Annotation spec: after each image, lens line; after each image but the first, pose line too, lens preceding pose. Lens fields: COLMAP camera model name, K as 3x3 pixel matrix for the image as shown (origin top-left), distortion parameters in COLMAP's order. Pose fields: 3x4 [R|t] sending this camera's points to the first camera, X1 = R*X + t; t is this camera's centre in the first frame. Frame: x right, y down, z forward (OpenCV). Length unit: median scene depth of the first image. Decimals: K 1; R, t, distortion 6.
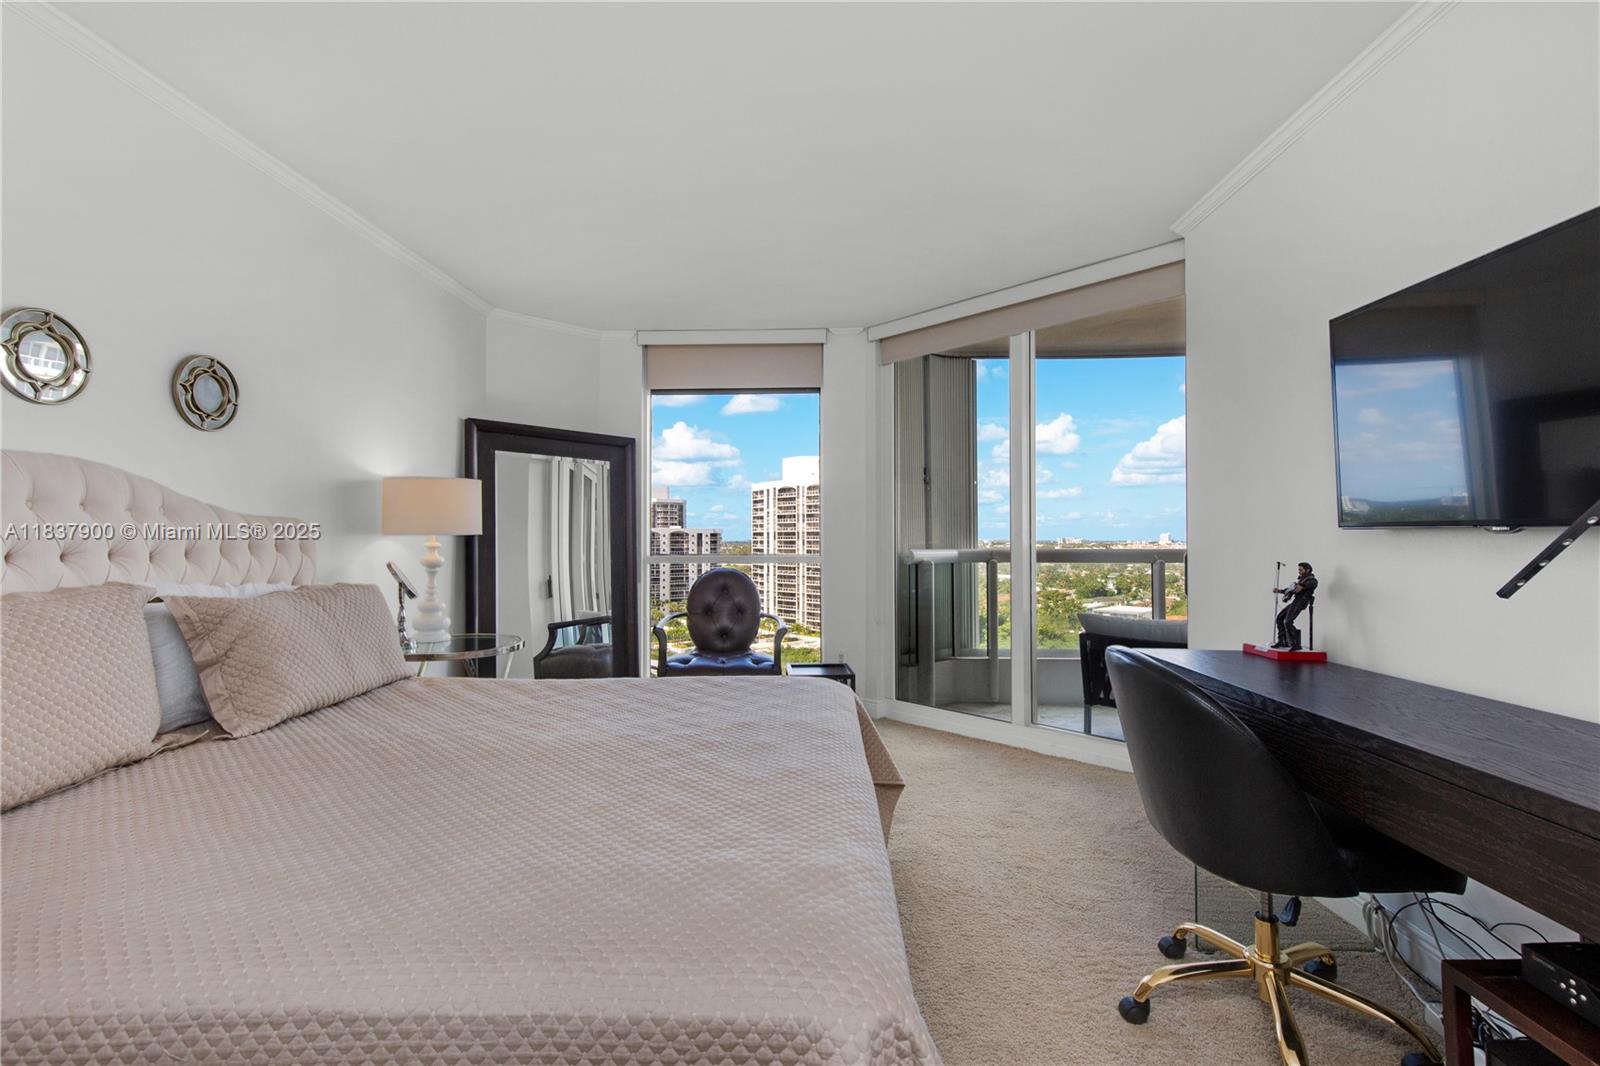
lens RADIAL K [[743.4, 0, 800.0], [0, 743.4, 533.0], [0, 0, 1]] dist [0.000965, 0.000550]
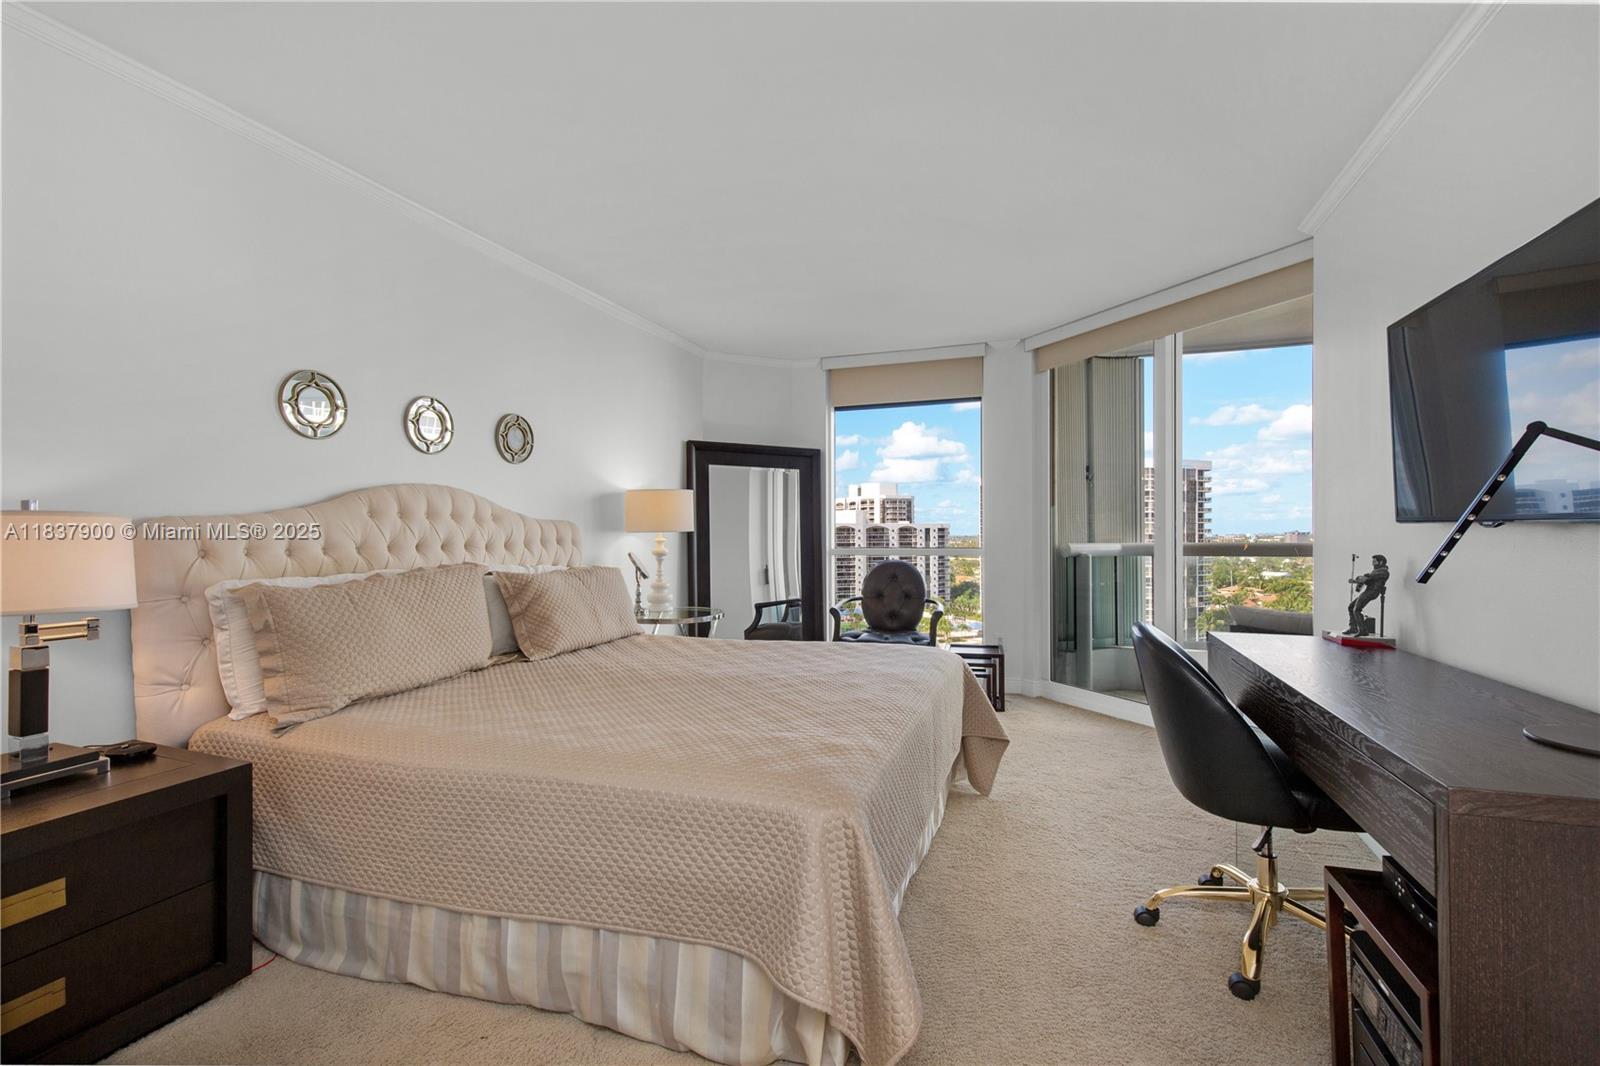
lens RADIAL K [[719.8, 0, 801.2], [0, 719.8, 545.5], [0, 0, 1]] dist [0.000227, -0.000066]
pose [[0.952483, 0.001078, -0.304591, 0.172920], [0.006387, 0.999703, 0.023512, -0.002225], [0.304525, -0.024340, 0.952193, -0.188688]]
